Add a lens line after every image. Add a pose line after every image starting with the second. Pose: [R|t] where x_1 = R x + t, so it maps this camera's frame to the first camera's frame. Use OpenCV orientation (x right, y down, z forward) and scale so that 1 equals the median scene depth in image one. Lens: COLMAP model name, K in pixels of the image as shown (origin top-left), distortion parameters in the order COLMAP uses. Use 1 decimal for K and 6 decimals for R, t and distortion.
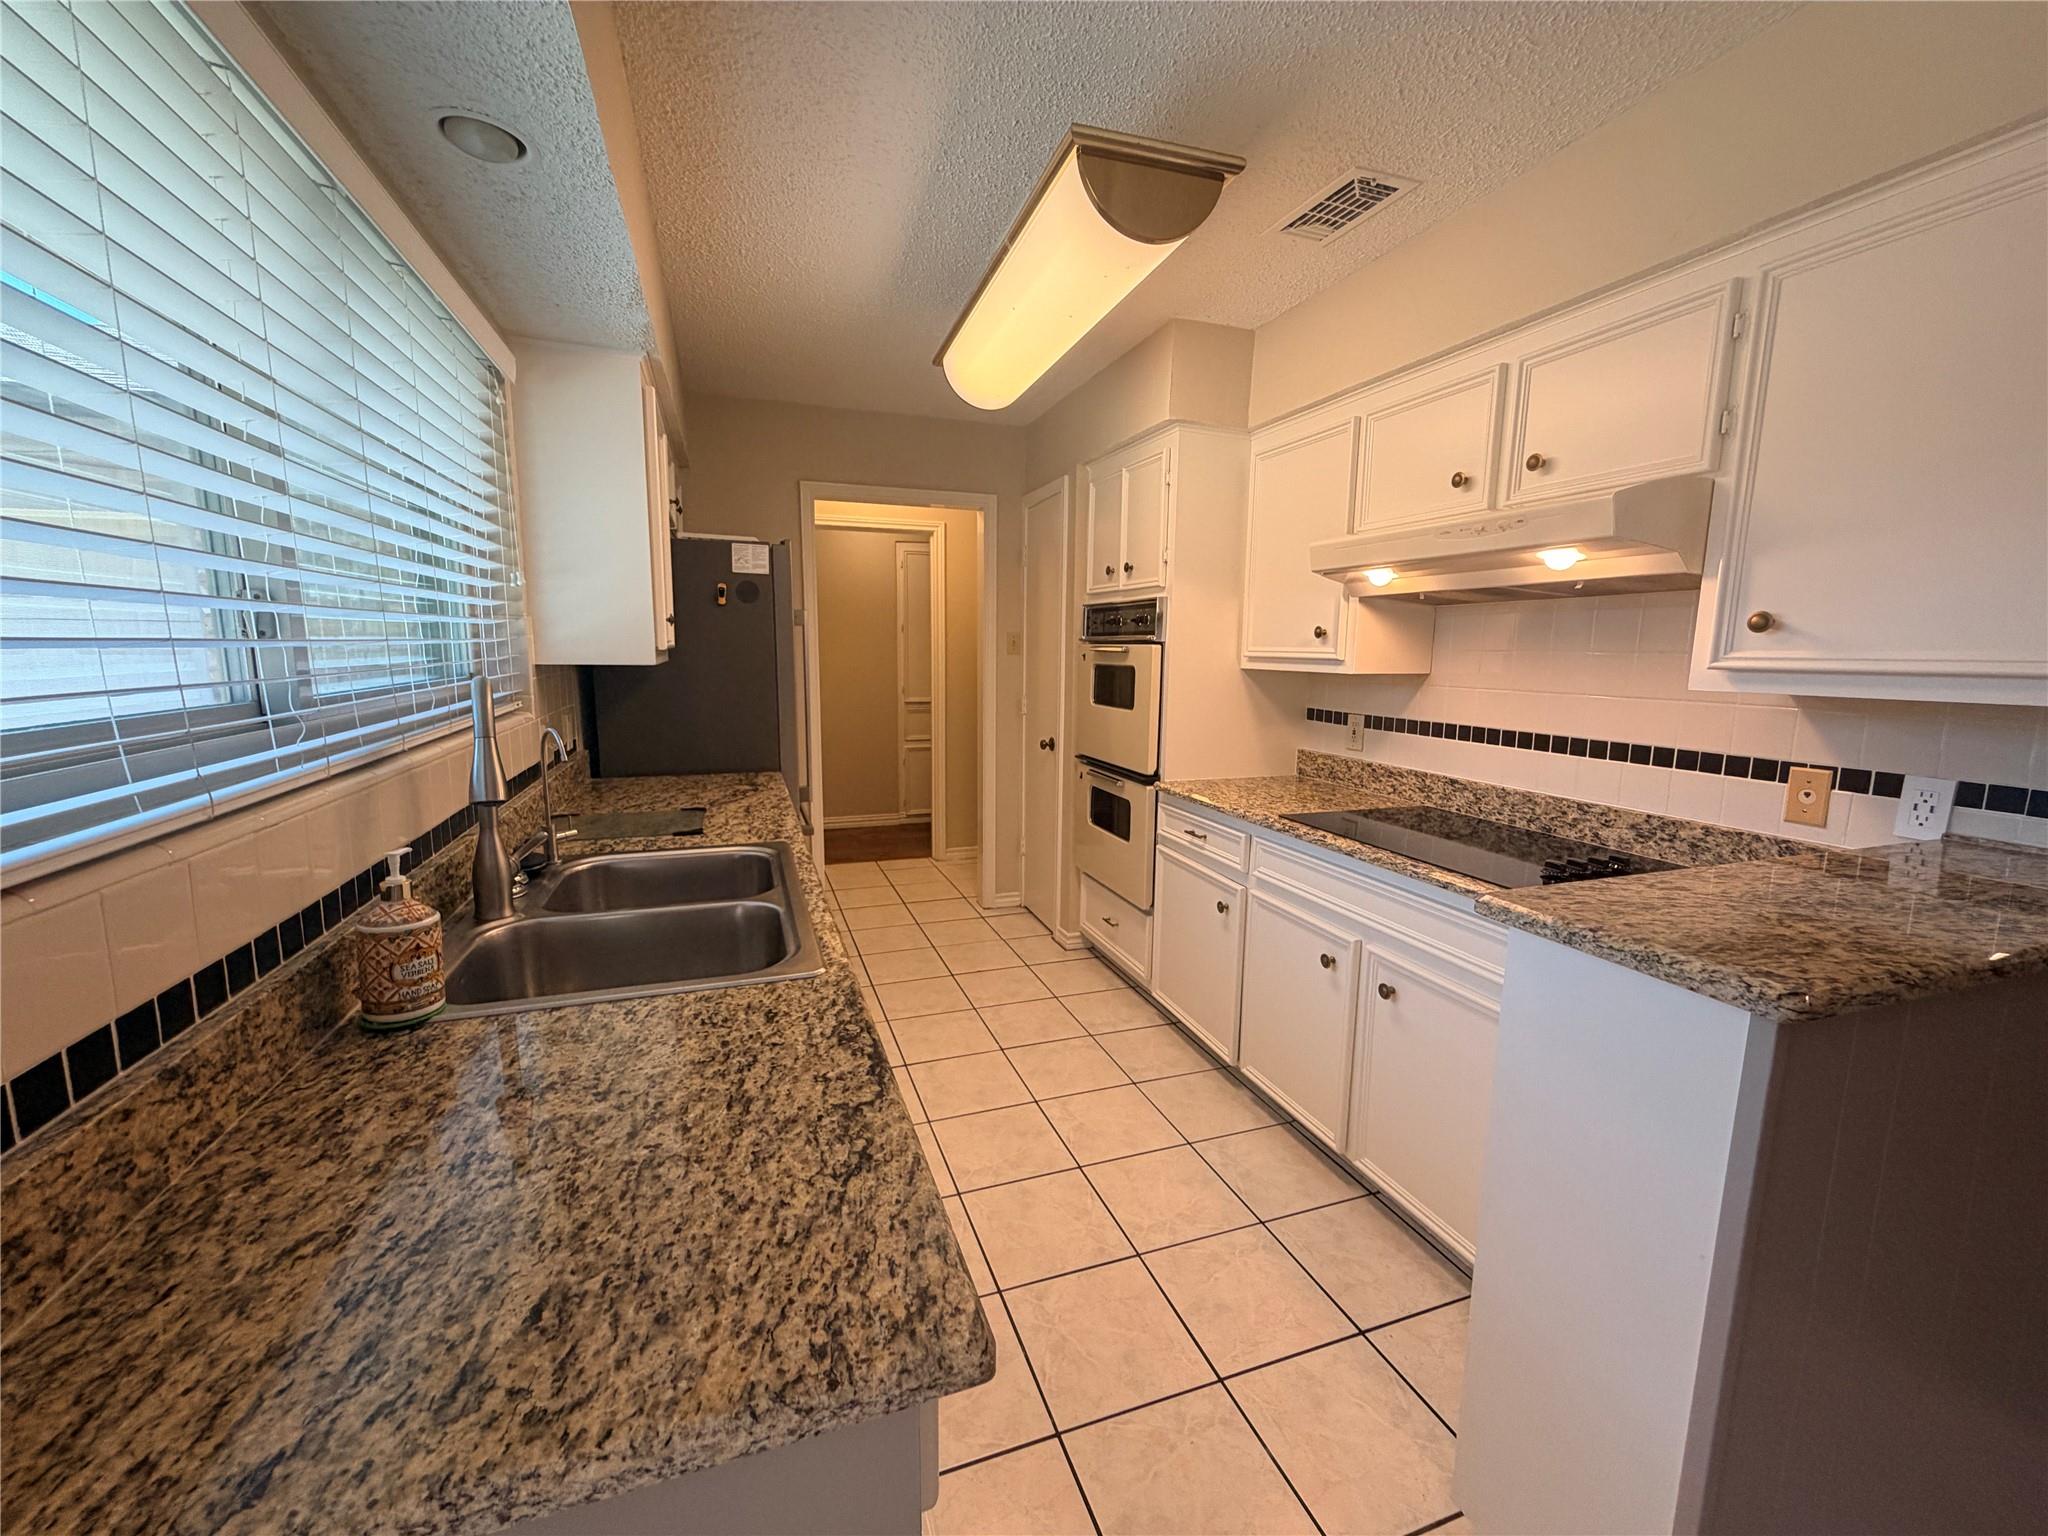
lens RADIAL K [[830.4, 0, 1024.0], [0, 830.4, 768.0], [0, 0, 1]] dist [0.000652, 0.000031]
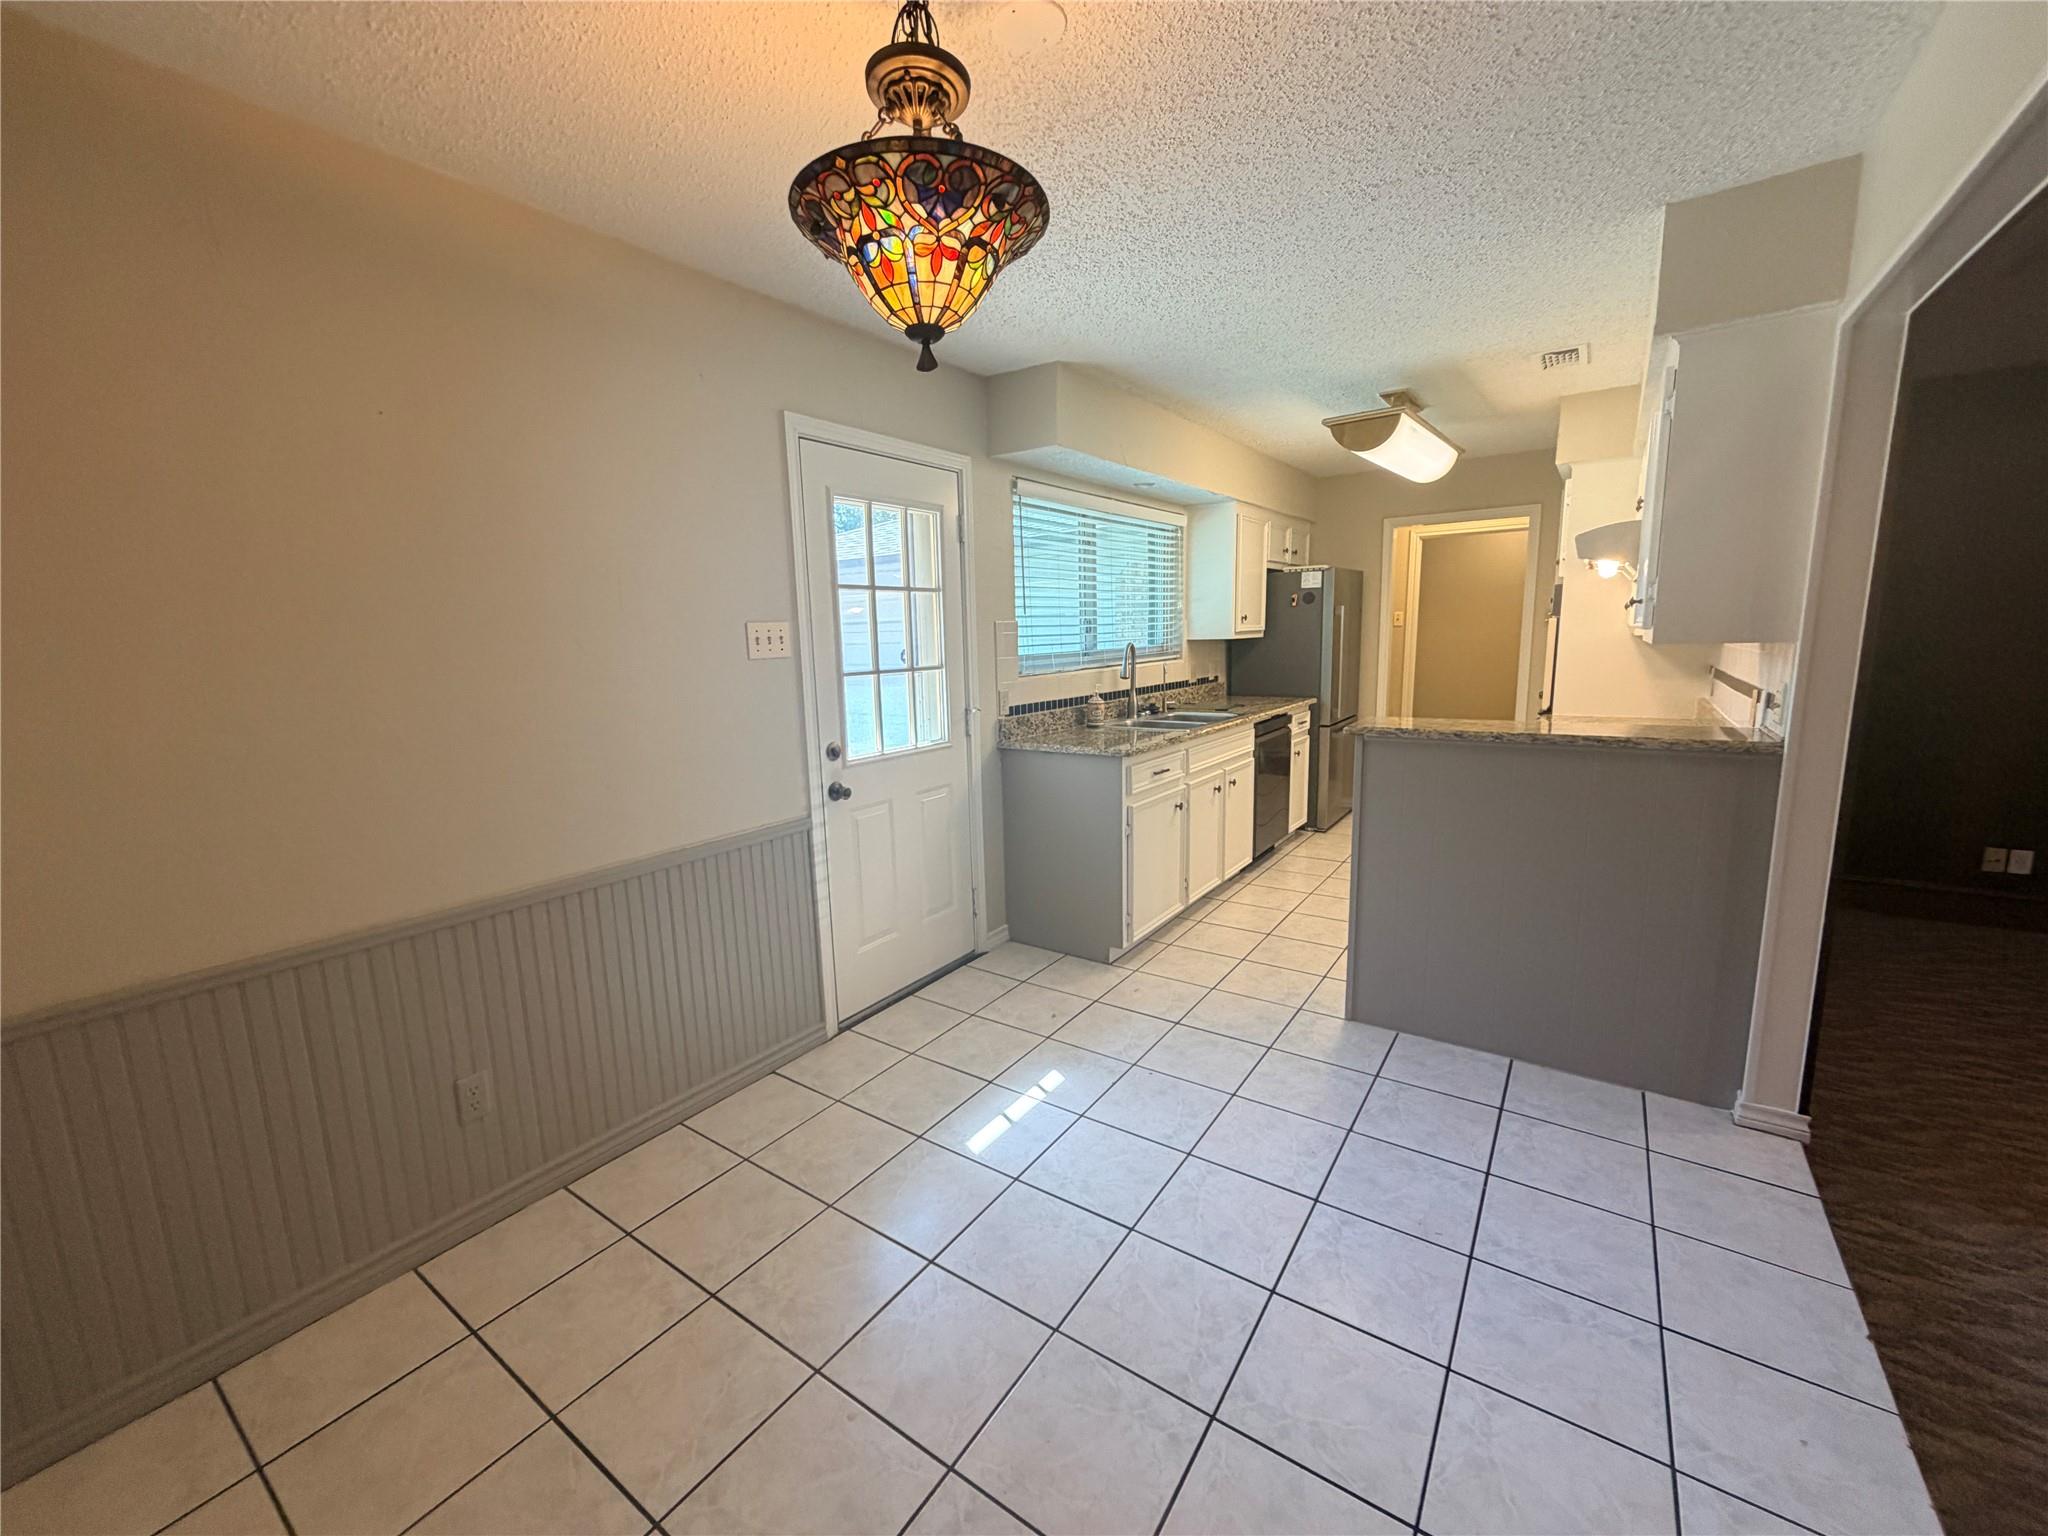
lens RADIAL K [[820.0, 0, 1016.9], [0, 820.0, 764.5], [0, 0, 1]] dist [0.000305, 0.000097]
pose [[0.574318, 0.109062, -0.811335, 0.879932], [-0.087224, 0.993597, 0.071818, 0.088480], [0.813972, 0.029522, 0.580153, -0.623781]]
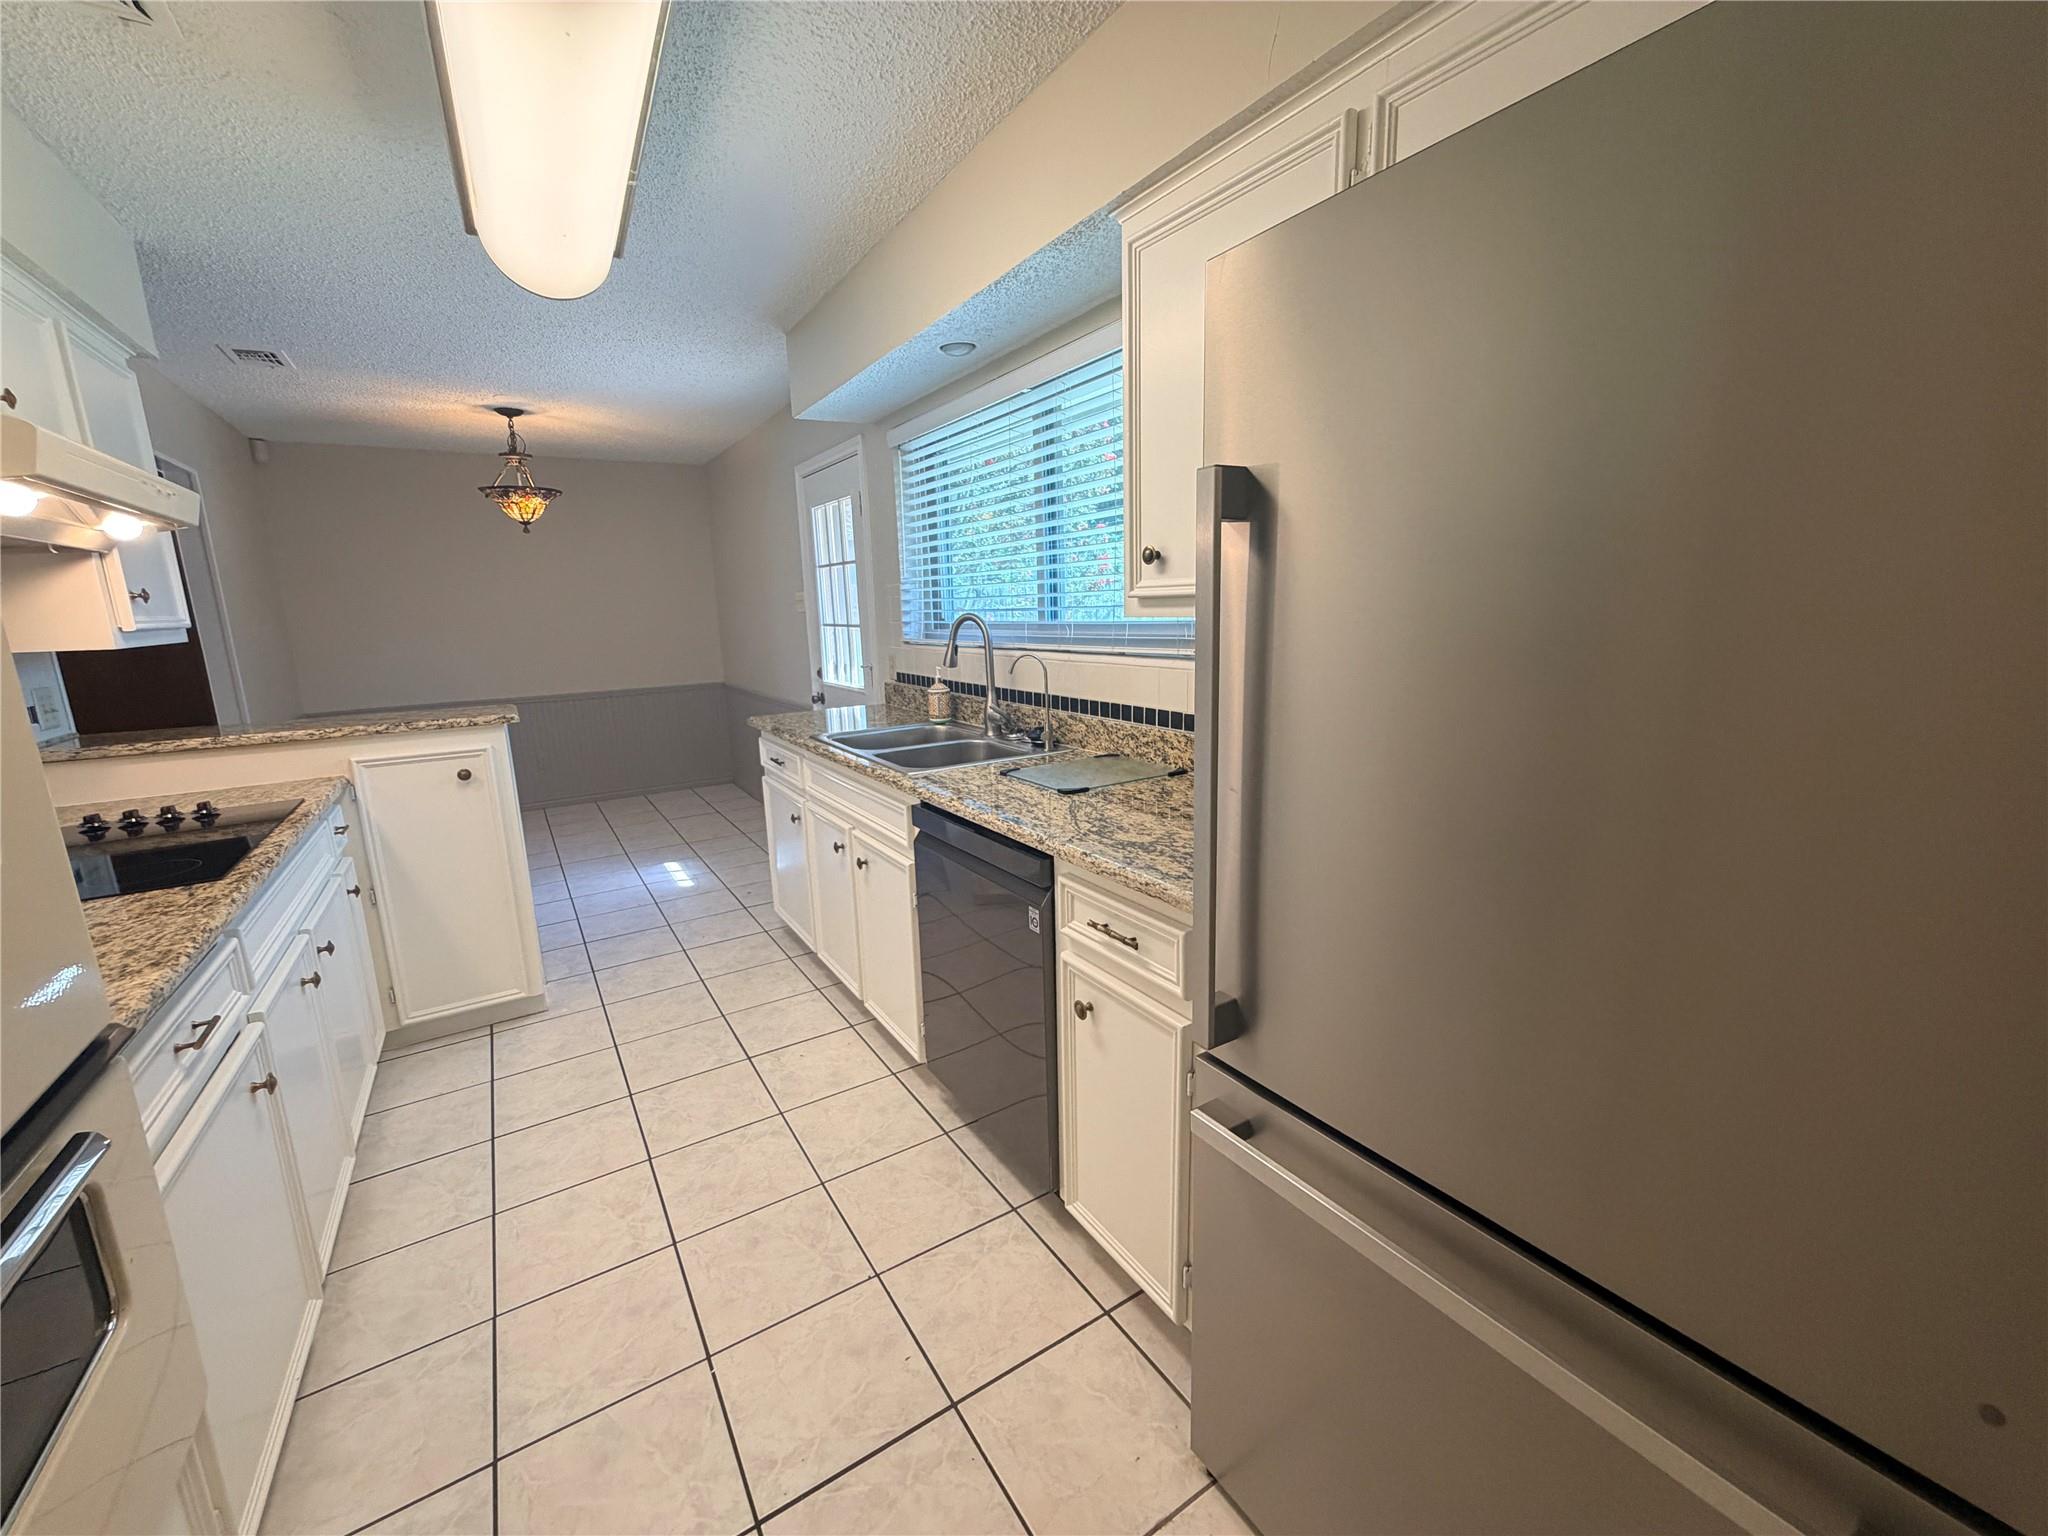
lens RADIAL K [[820.0, 0, 1016.9], [0, 820.0, 764.5], [0, 0, 1]] dist [0.000305, 0.000097]
pose [[-0.975379, 0.062833, -0.211396, -0.136318], [-0.010501, 0.944234, 0.329107, -0.208177], [0.220286, 0.323224, -0.920326, 1.476954]]
